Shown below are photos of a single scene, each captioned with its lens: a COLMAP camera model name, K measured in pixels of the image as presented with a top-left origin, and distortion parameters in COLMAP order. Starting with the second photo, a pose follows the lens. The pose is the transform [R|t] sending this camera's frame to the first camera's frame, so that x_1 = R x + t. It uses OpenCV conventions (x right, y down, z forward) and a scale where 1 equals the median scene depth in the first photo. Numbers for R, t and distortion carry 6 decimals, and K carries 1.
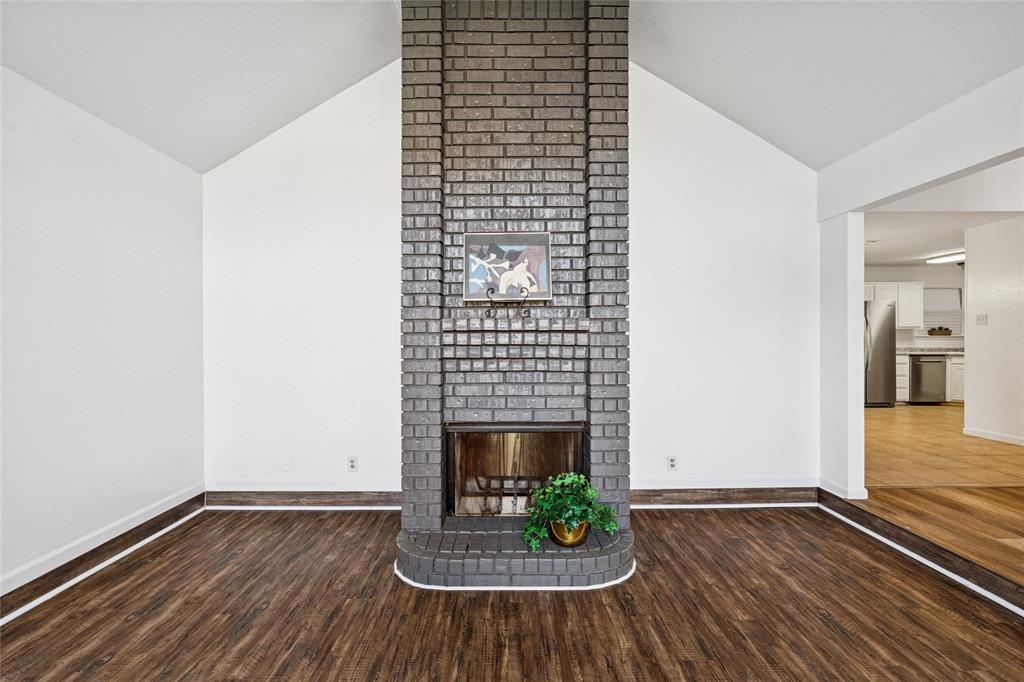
lens RADIAL K [[479.0, 0, 515.8], [0, 479.0, 339.6], [0, 0, 1]] dist [0.001545, -0.000117]
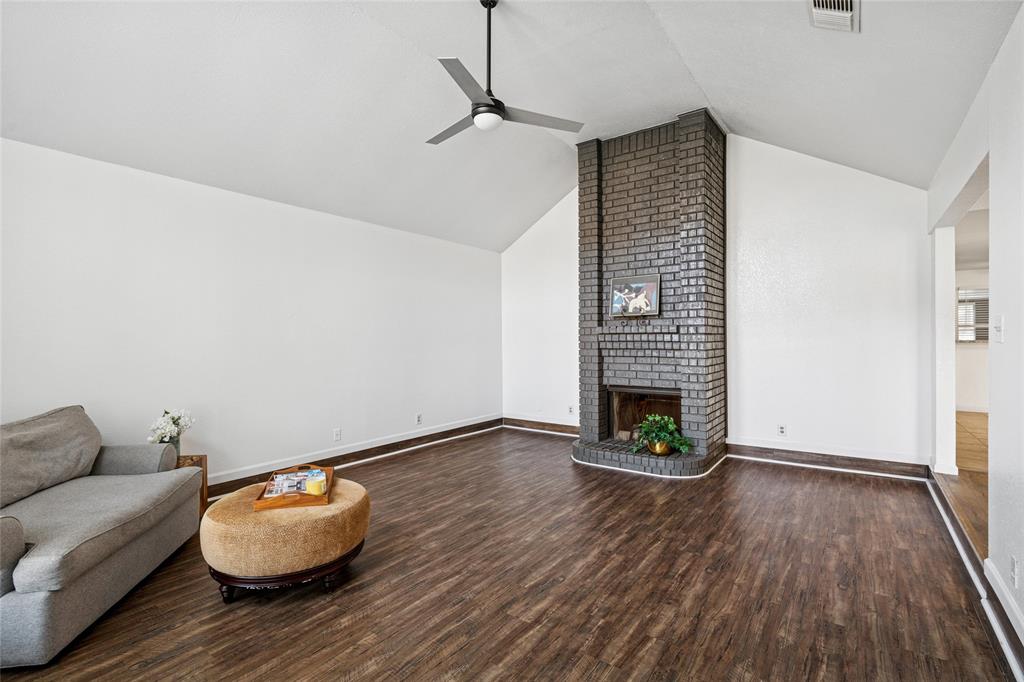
lens RADIAL K [[479.0, 0, 509.4], [0, 479.0, 338.5], [0, 0, 1]] dist [0.001545, -0.000117]
pose [[0.803169, -0.002274, -0.595747, 0.646082], [0.004929, 0.999984, 0.002828, -0.005668], [0.595731, -0.005208, 0.803167, -0.659136]]
